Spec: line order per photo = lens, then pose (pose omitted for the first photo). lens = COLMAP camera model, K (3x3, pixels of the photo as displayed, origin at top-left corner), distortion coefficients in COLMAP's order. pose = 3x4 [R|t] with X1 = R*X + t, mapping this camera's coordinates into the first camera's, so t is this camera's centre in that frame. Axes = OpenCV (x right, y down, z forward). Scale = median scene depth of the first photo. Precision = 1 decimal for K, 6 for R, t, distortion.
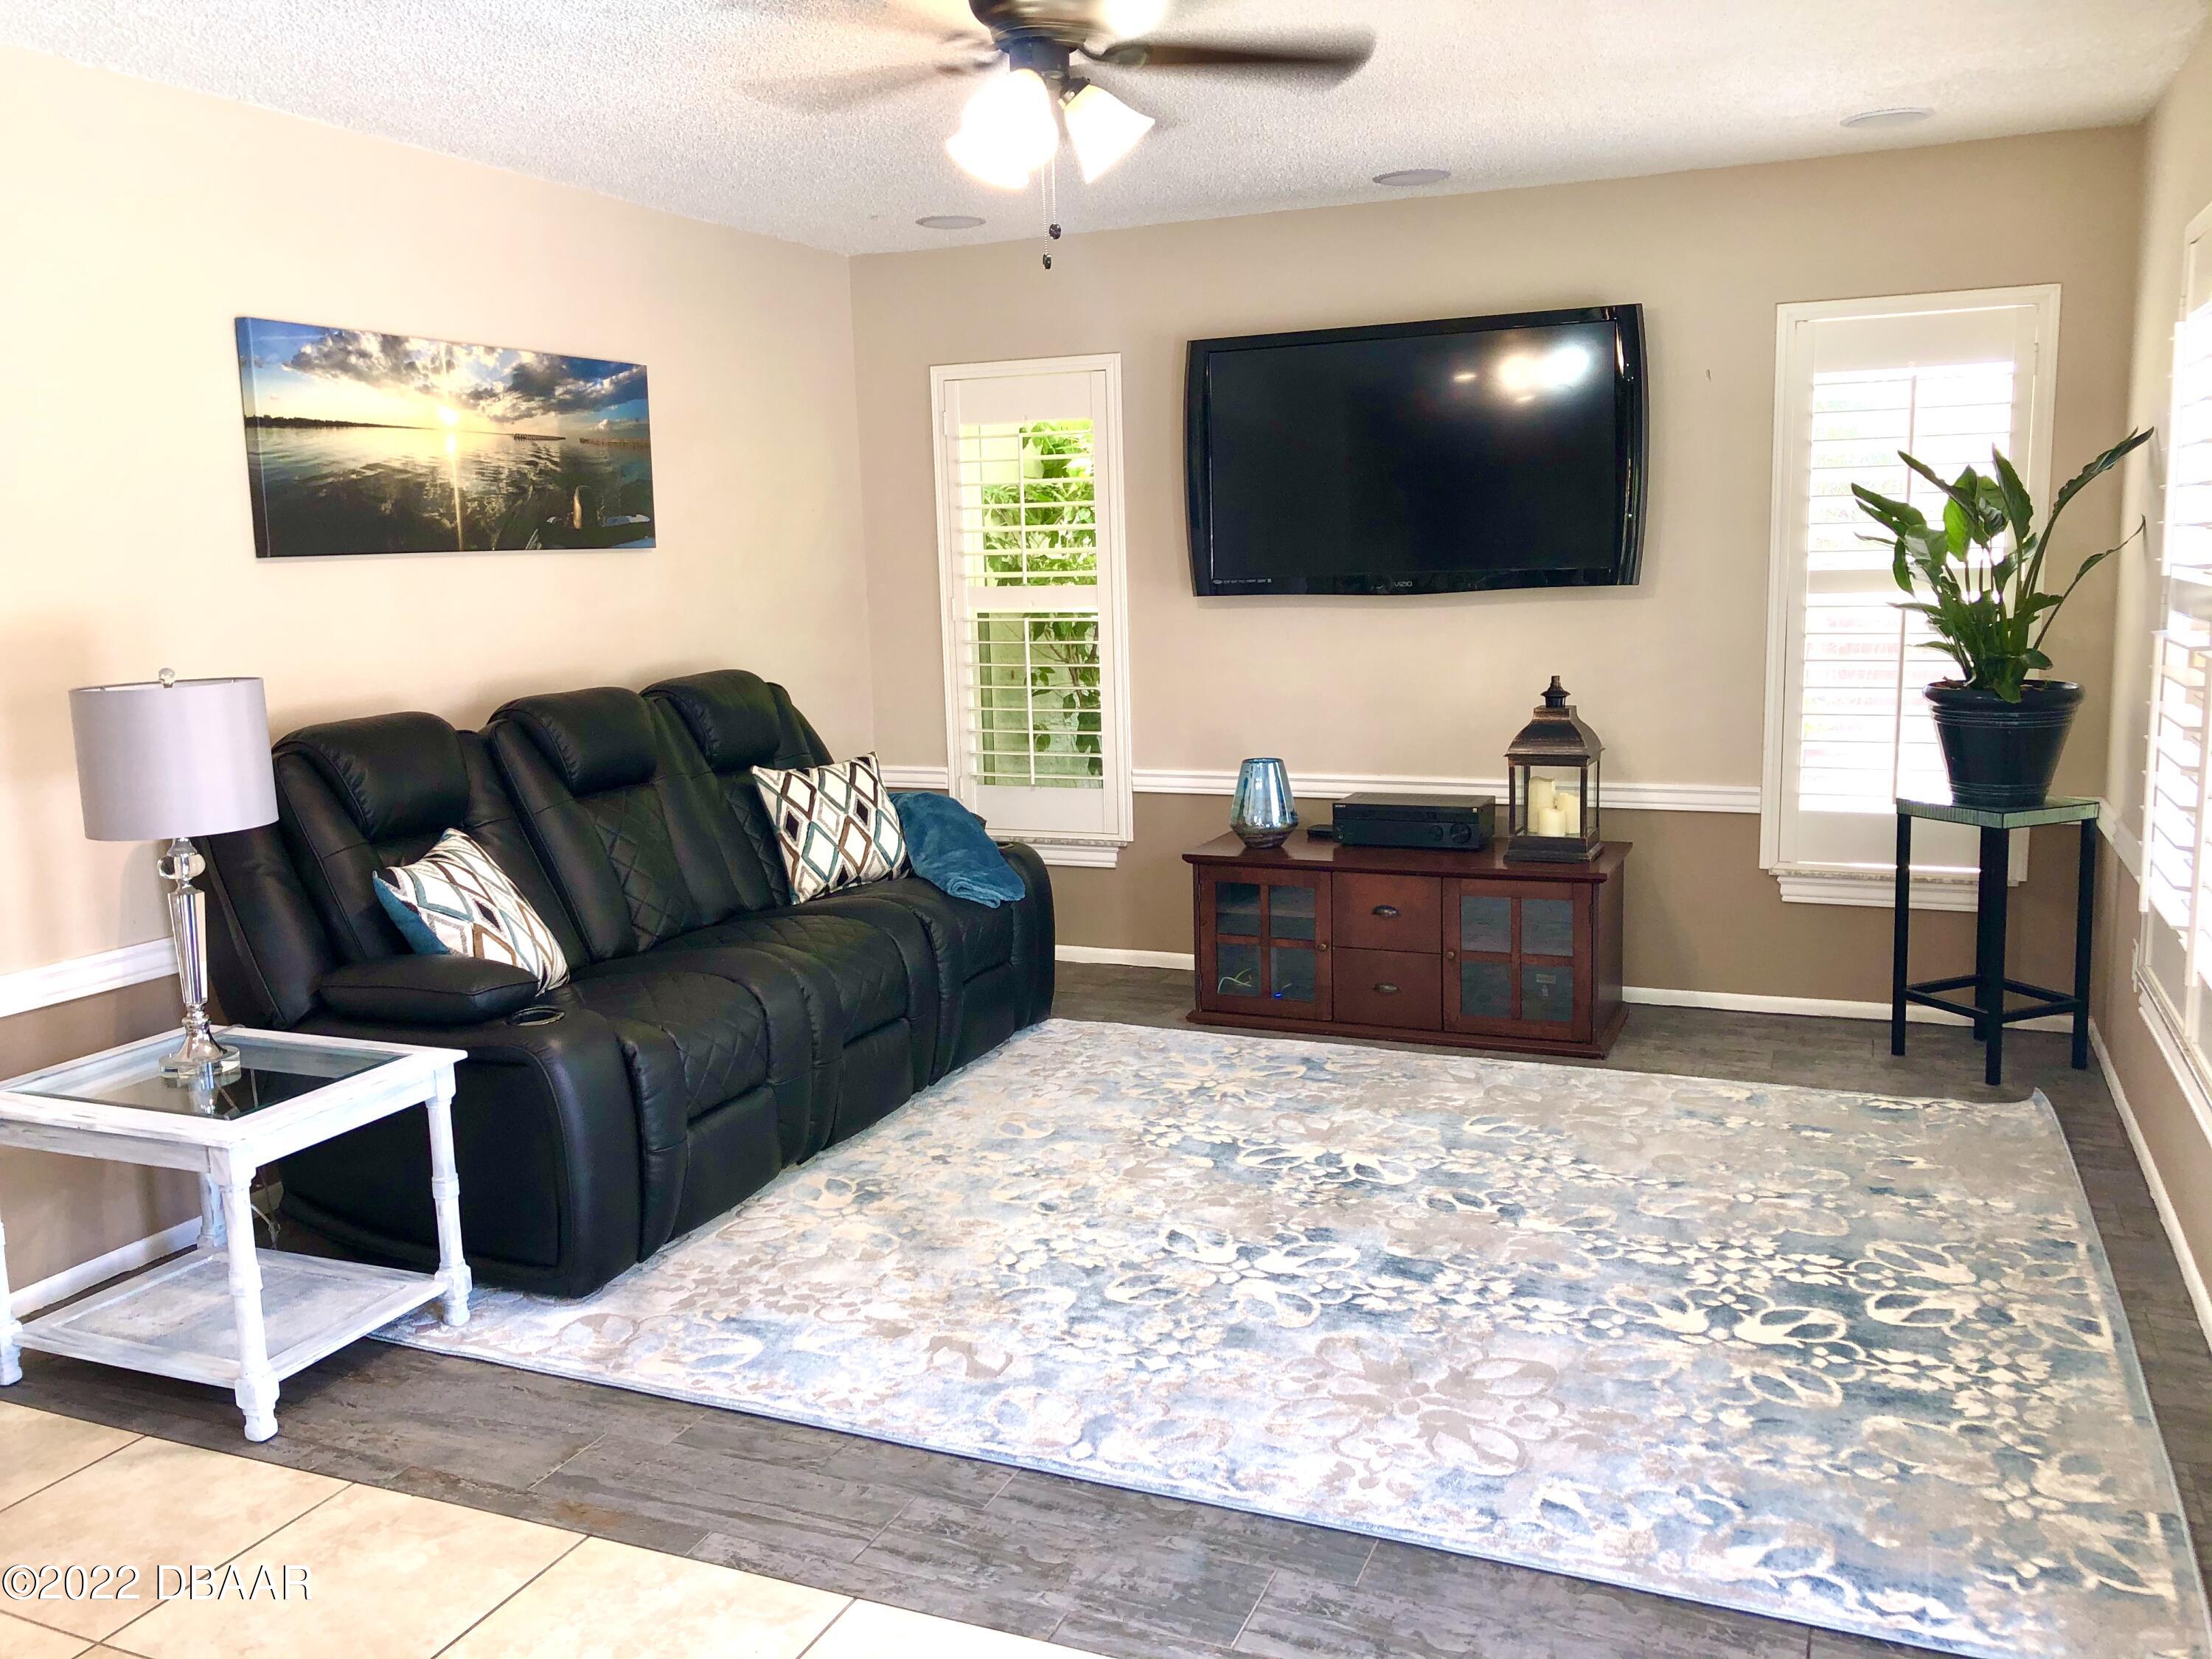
lens RADIAL K [[1817.2, 0, 1111.3], [0, 1817.2, 819.6], [0, 0, 1]] dist [0.041182, -0.040012]
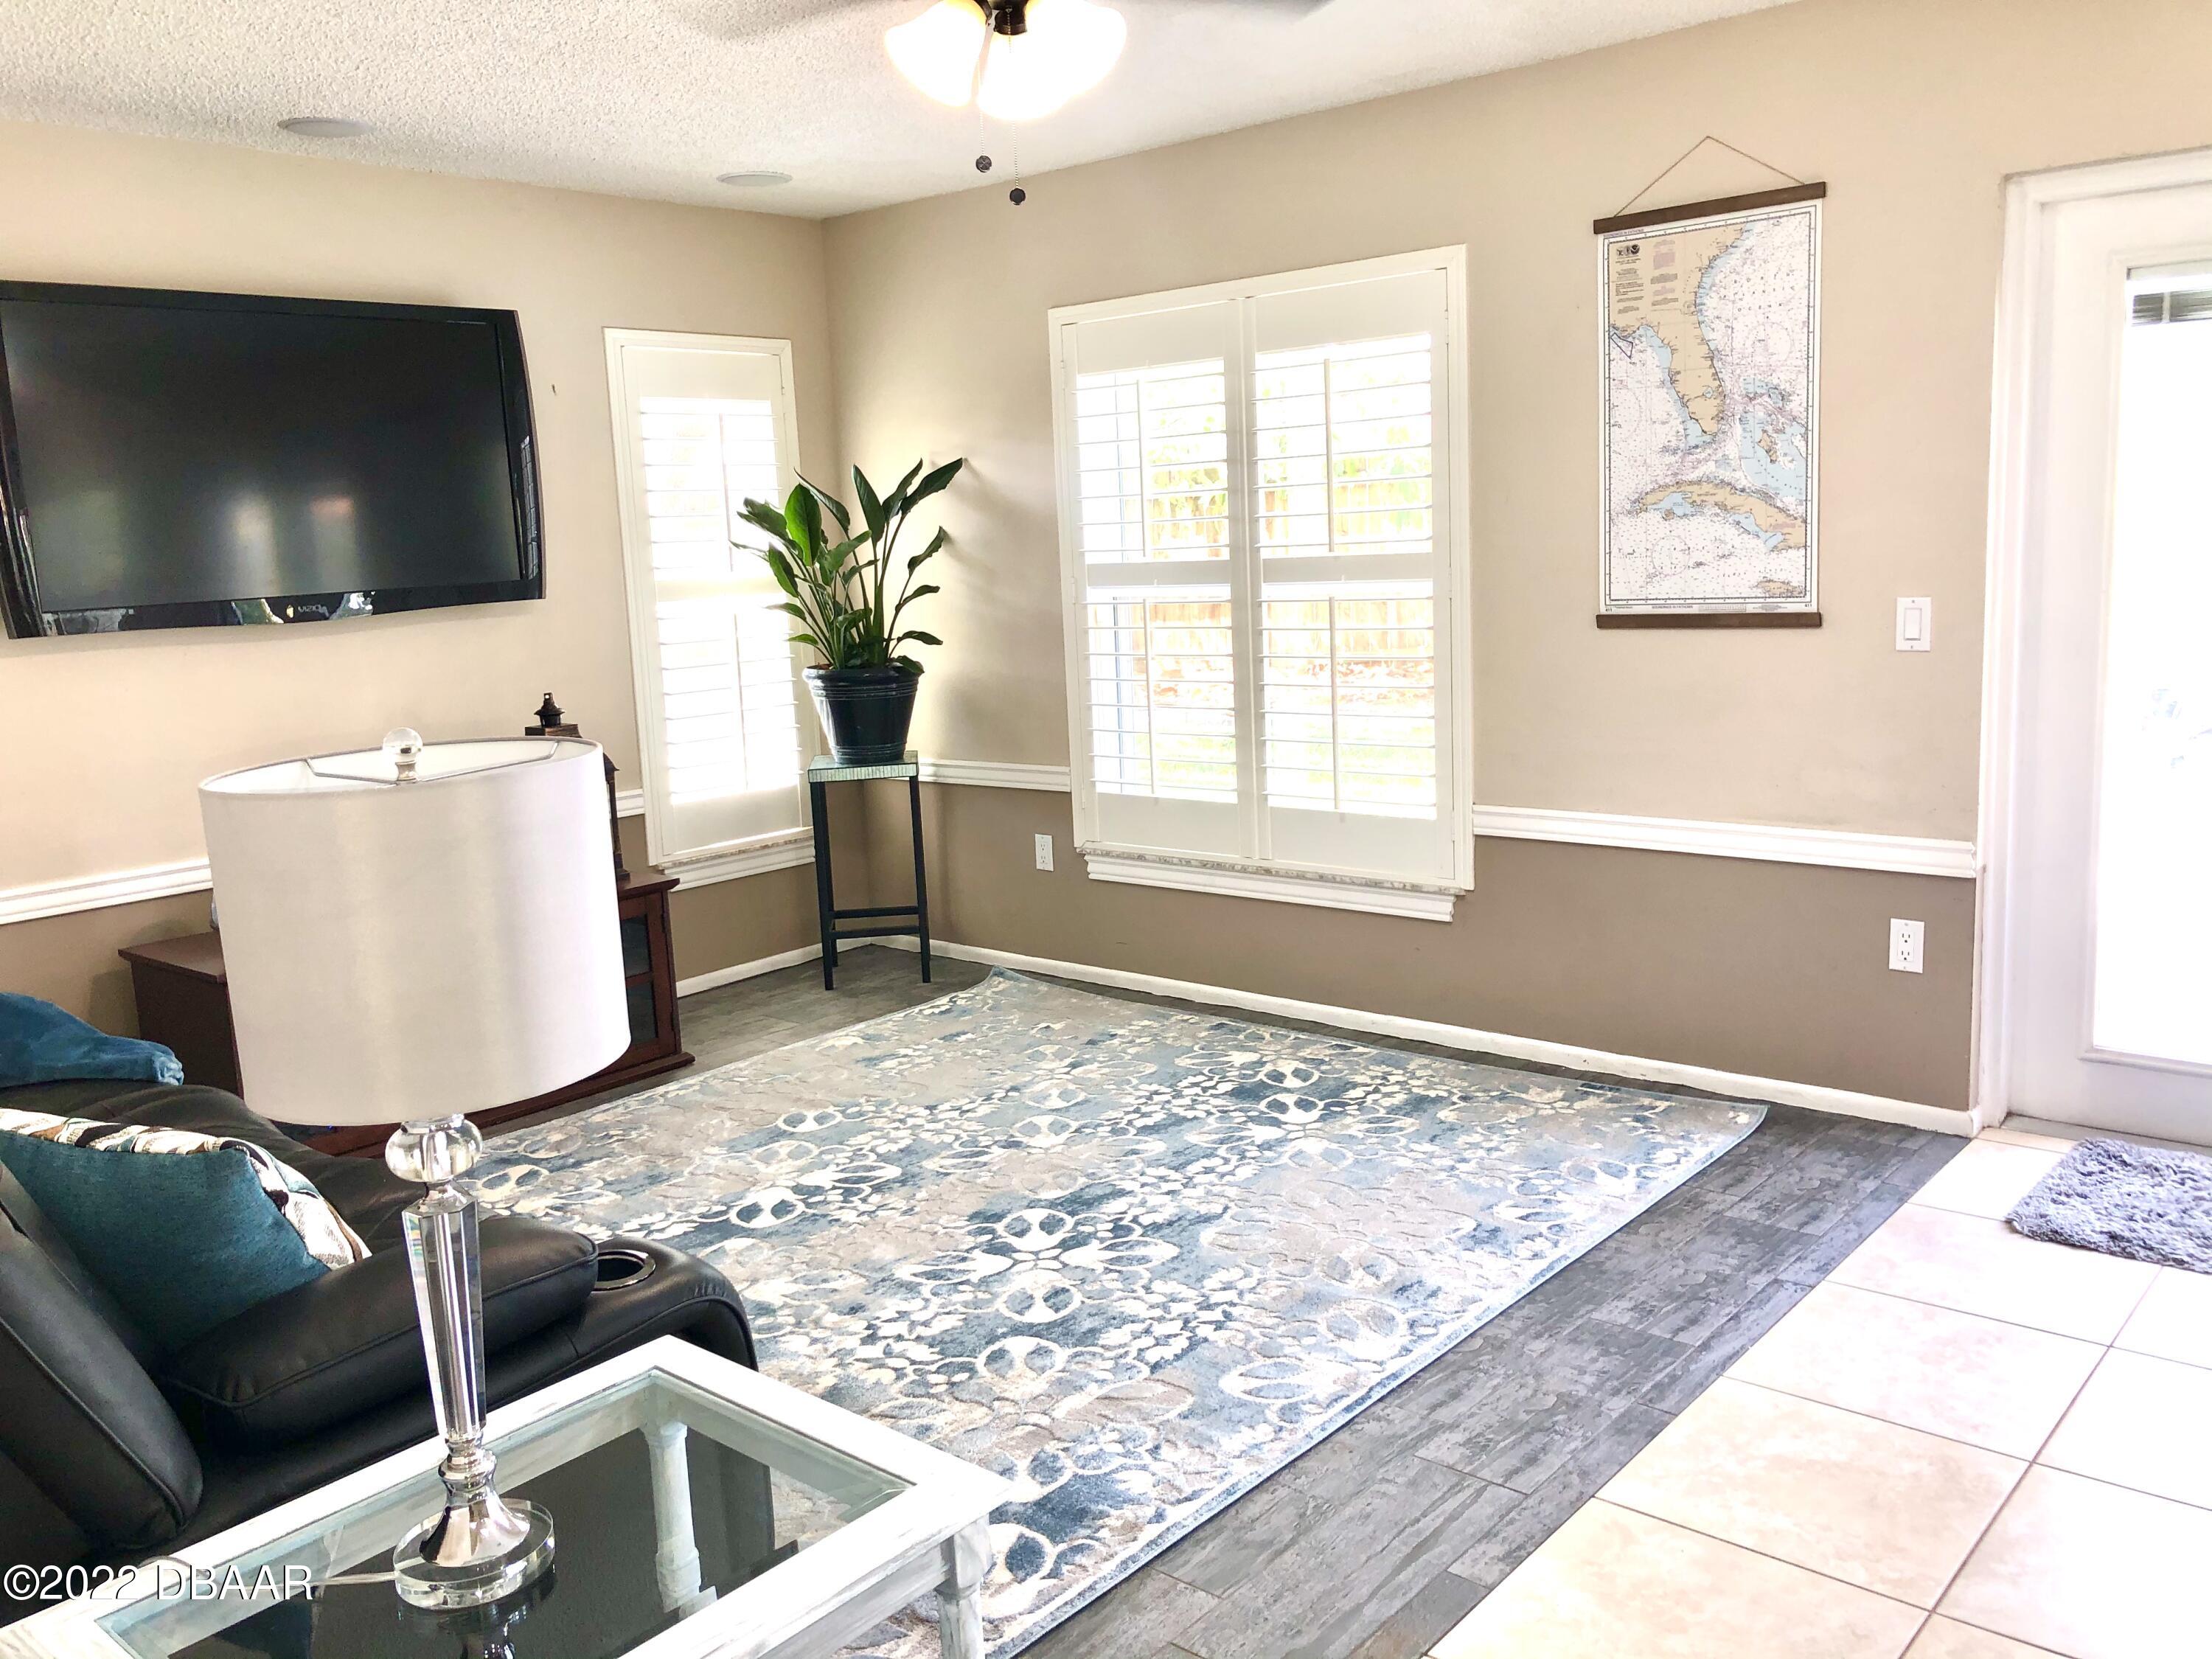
lens RADIAL K [[1817.2, 0, 1106.7], [0, 1817.2, 794.7], [0, 0, 1]] dist [0.041182, -0.040012]
pose [[0.310747, -0.130509, 0.941490, -0.800956], [0.186751, 0.979605, 0.074154, -0.061308], [-0.931966, 0.152781, 0.328782, 0.602385]]
